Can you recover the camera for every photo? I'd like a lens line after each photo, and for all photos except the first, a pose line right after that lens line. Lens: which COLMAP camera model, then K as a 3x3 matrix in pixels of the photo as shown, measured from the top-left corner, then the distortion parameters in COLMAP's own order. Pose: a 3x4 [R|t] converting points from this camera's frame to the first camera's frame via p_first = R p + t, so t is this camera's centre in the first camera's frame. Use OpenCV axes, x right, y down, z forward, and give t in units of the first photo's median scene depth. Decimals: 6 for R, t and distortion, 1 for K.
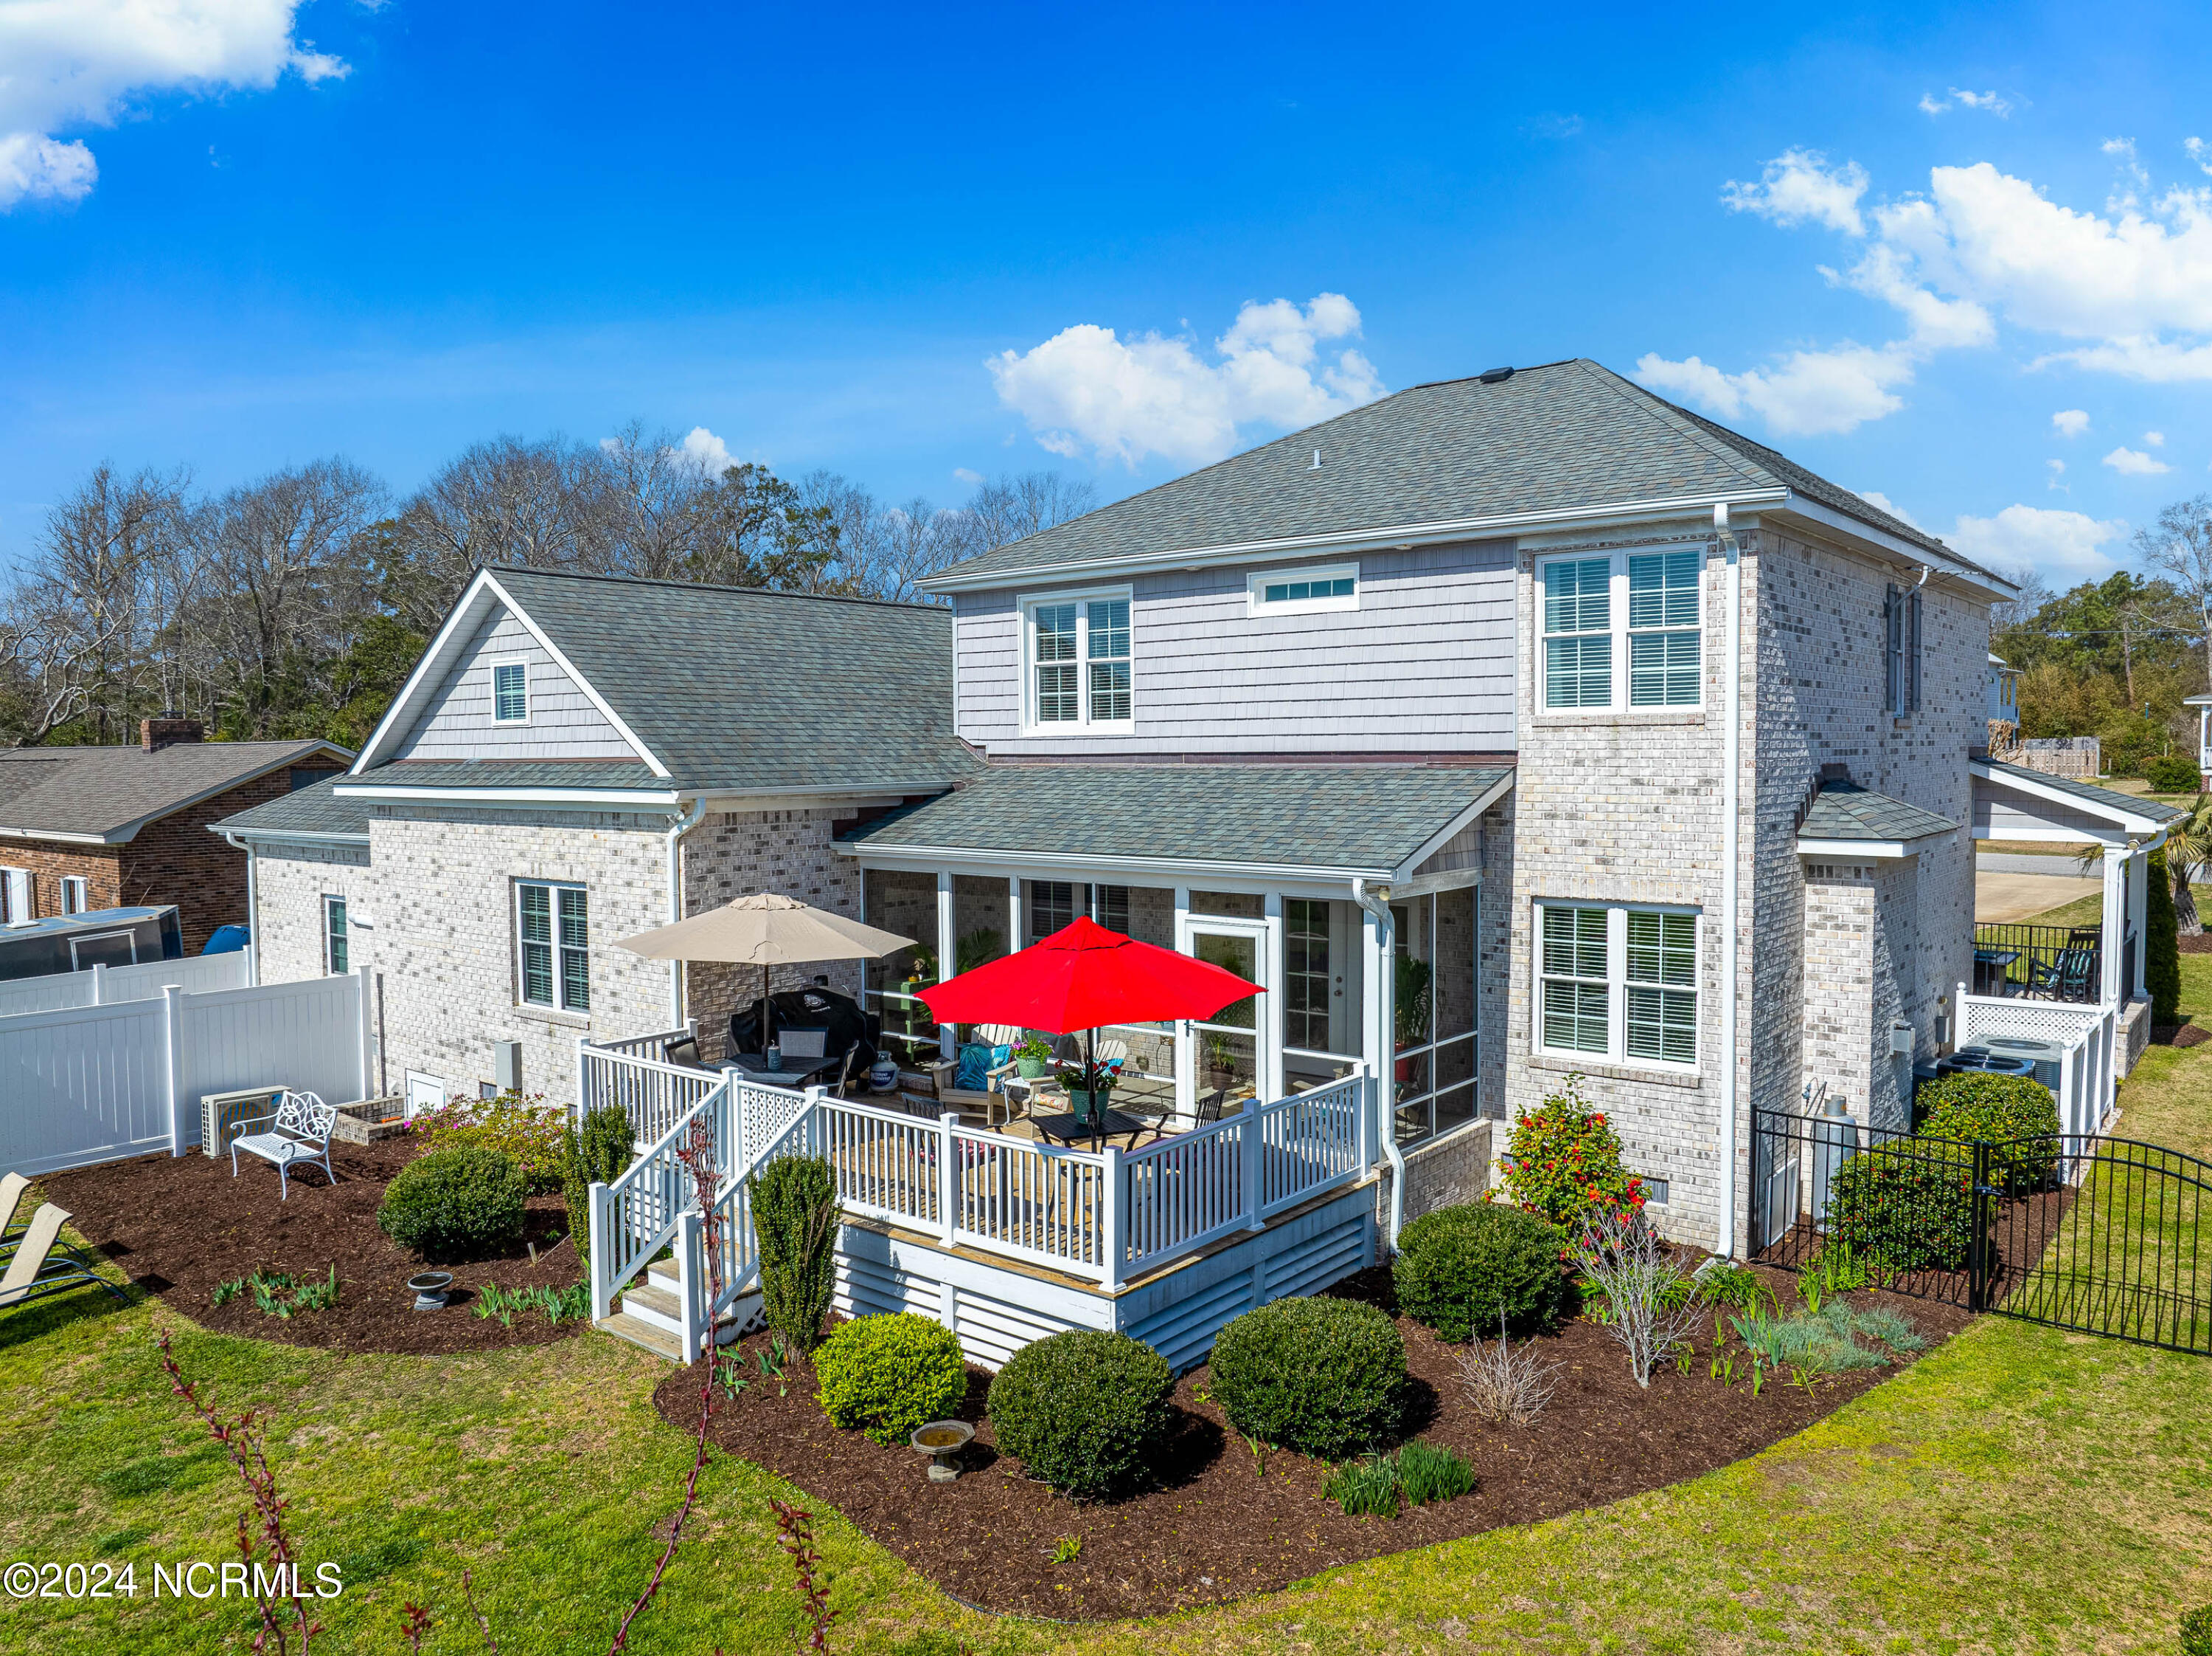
lens RADIAL K [[1571.7, 0, 1106.0], [0, 1571.7, 828.0], [0, 0, 1]] dist [-0.016802, -0.002911]
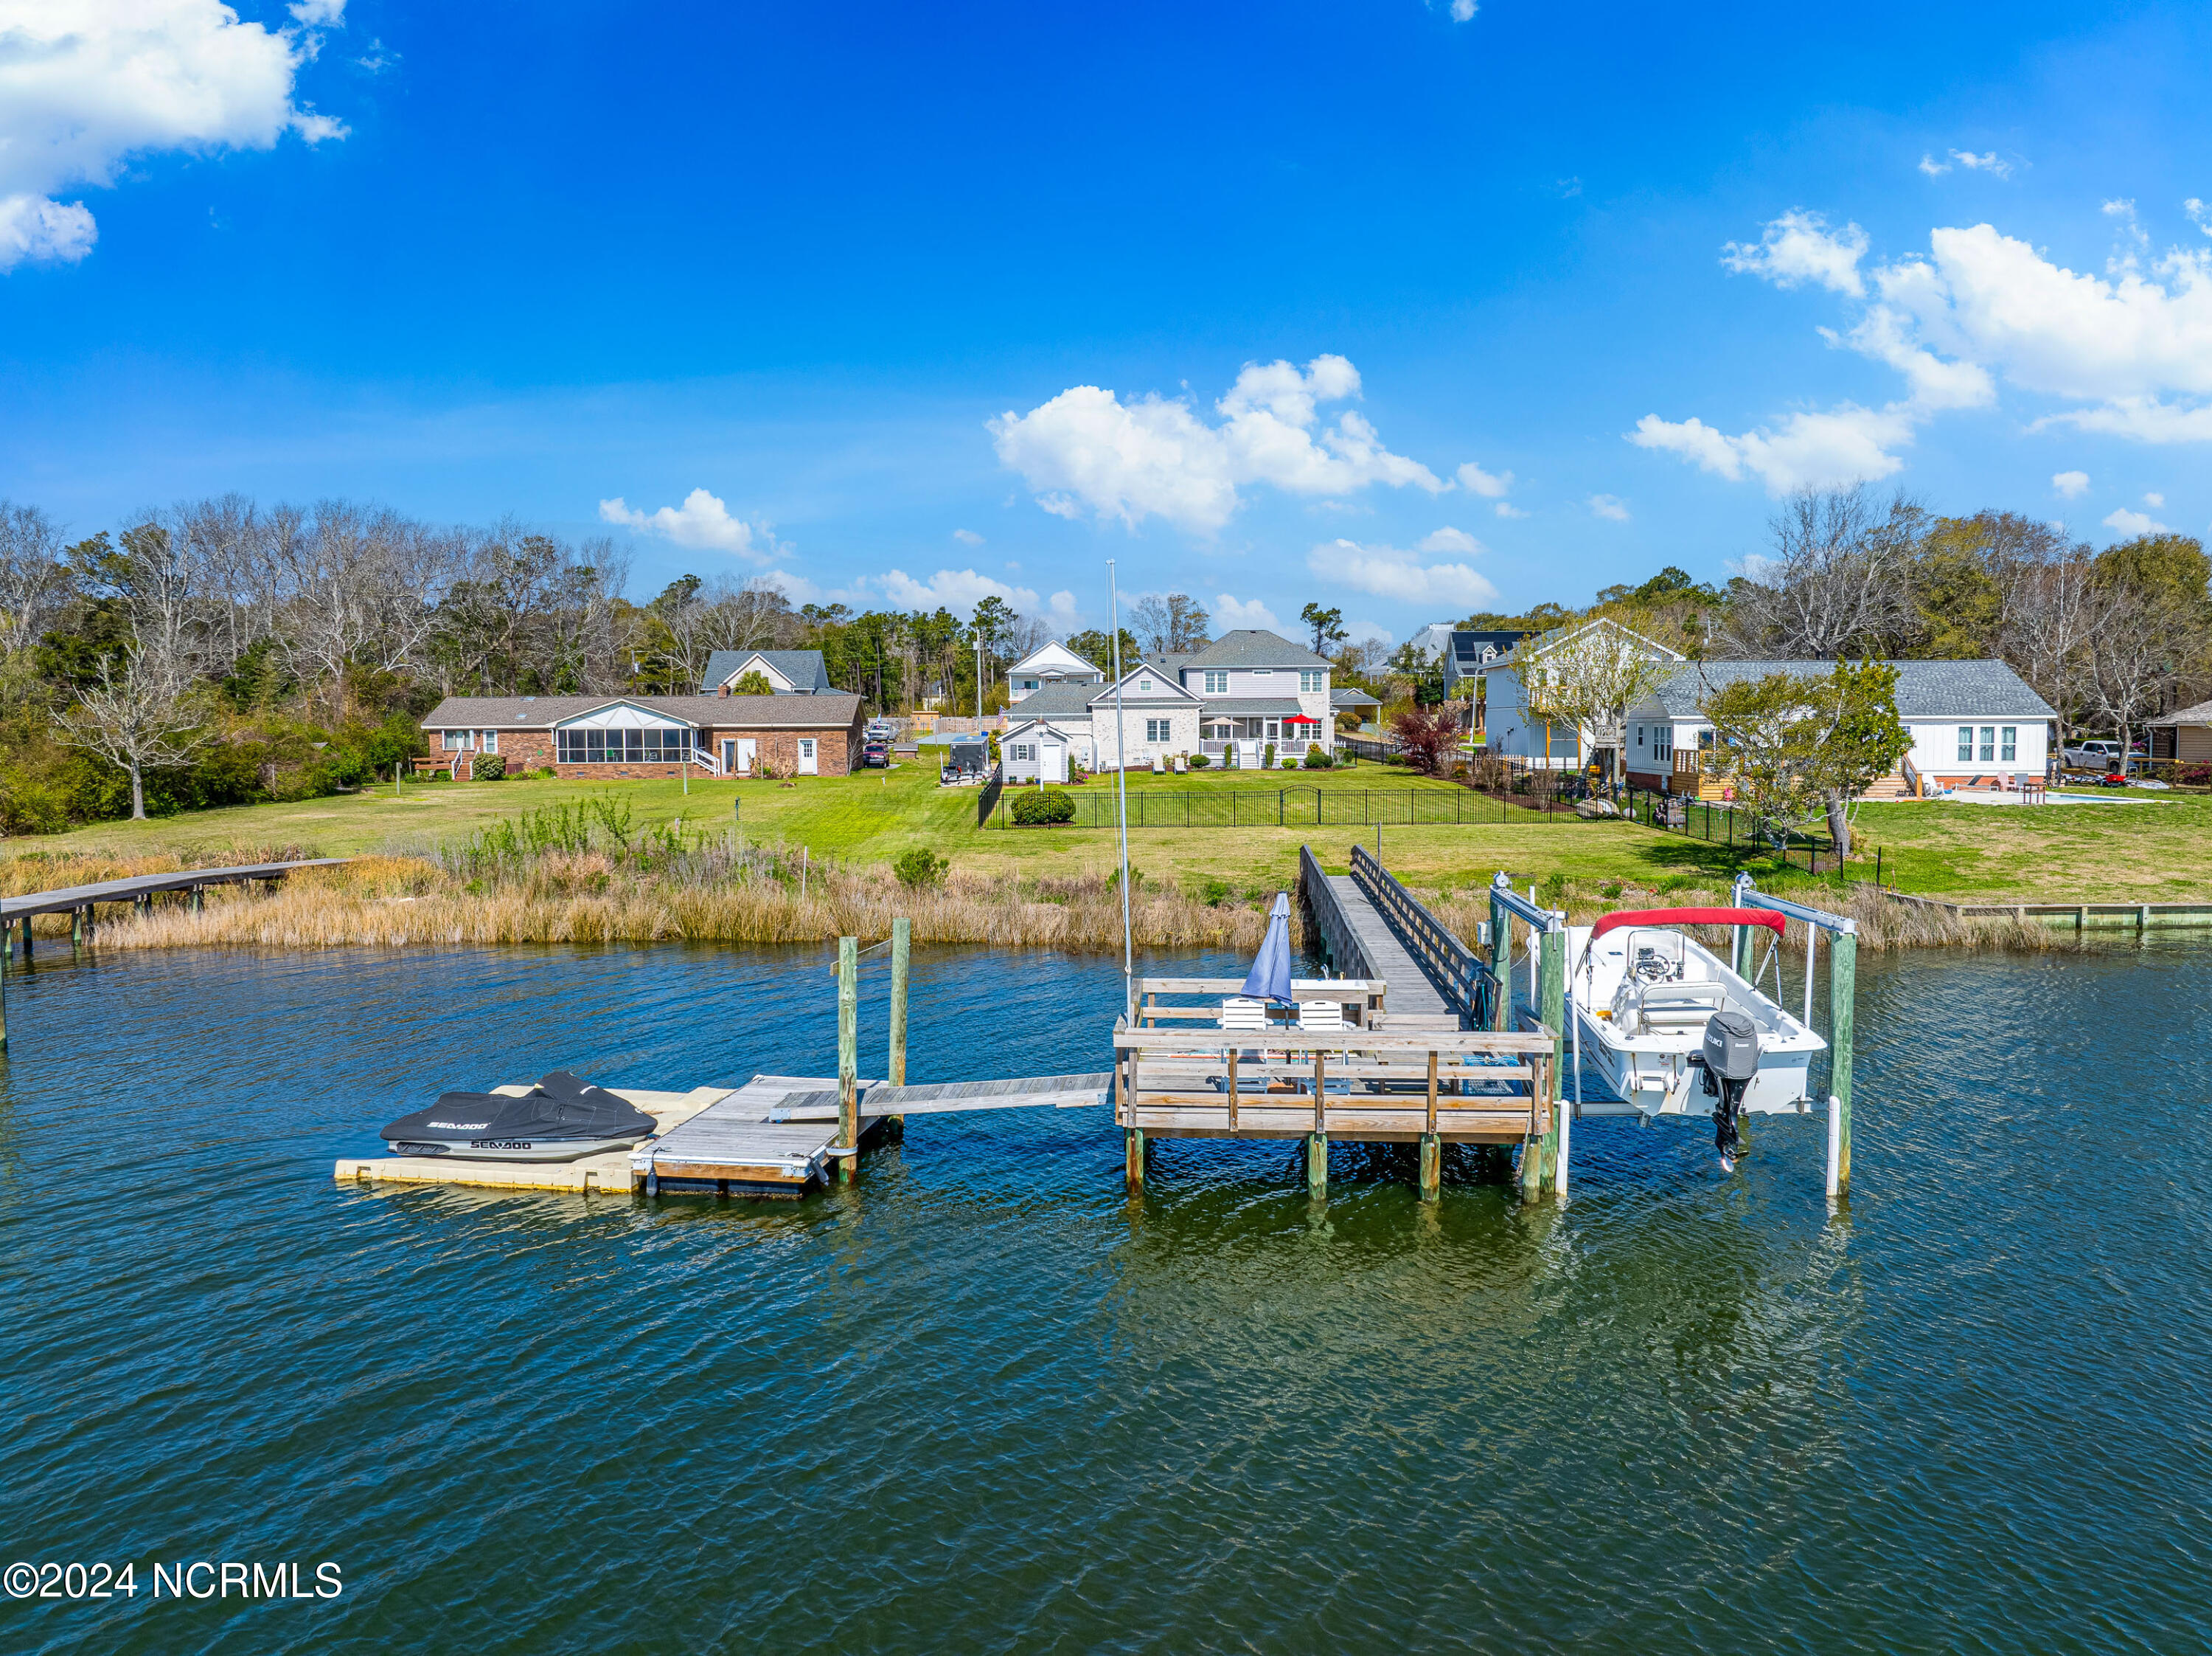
lens RADIAL K [[1571.7, 0, 1106.0], [0, 1571.7, 828.0], [0, 0, 1]] dist [-0.016802, -0.002911]
pose [[0.735733, -0.040500, 0.676060, -4.355236], [0.033361, 0.999166, 0.023550, 0.287318], [-0.676450, 0.005228, 0.736470, -3.048245]]
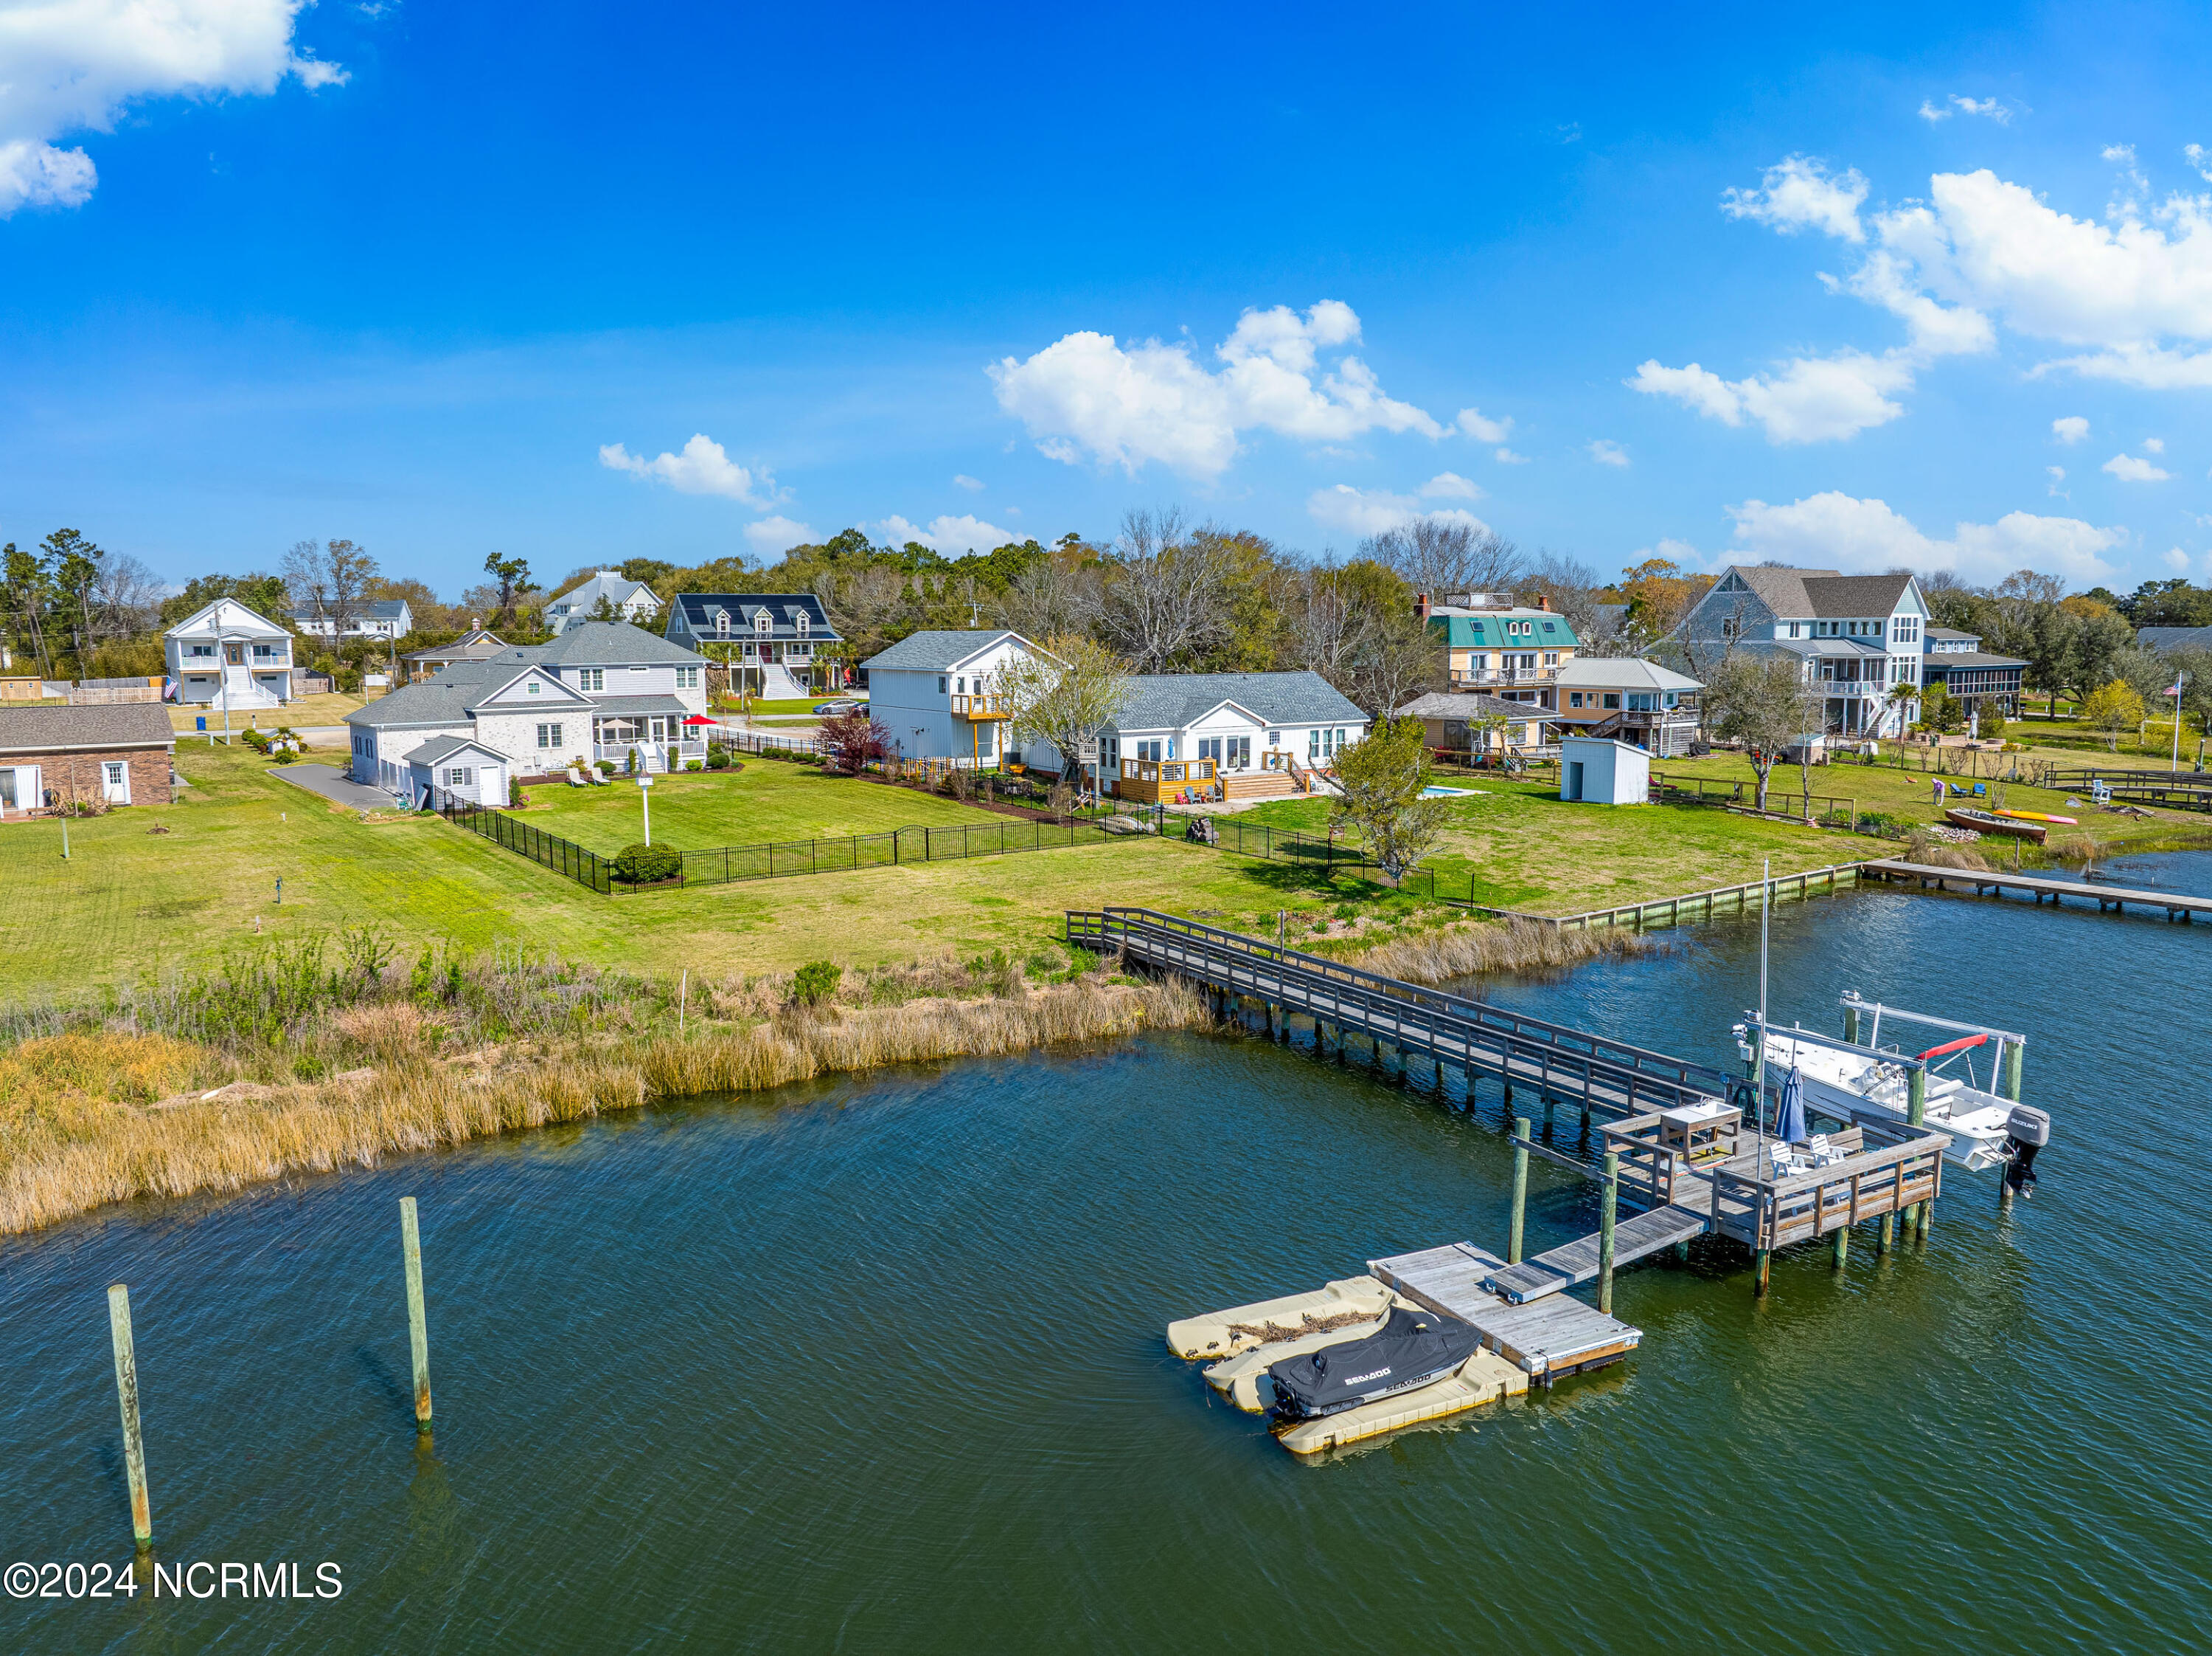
lens RADIAL K [[1571.7, 0, 1106.0], [0, 1571.7, 828.0], [0, 0, 1]] dist [-0.016802, -0.002911]
pose [[0.225641, -0.112620, 0.967679, -5.147446], [0.053803, 0.993220, 0.103047, -0.061695], [-0.972724, 0.028813, 0.230170, -2.063125]]
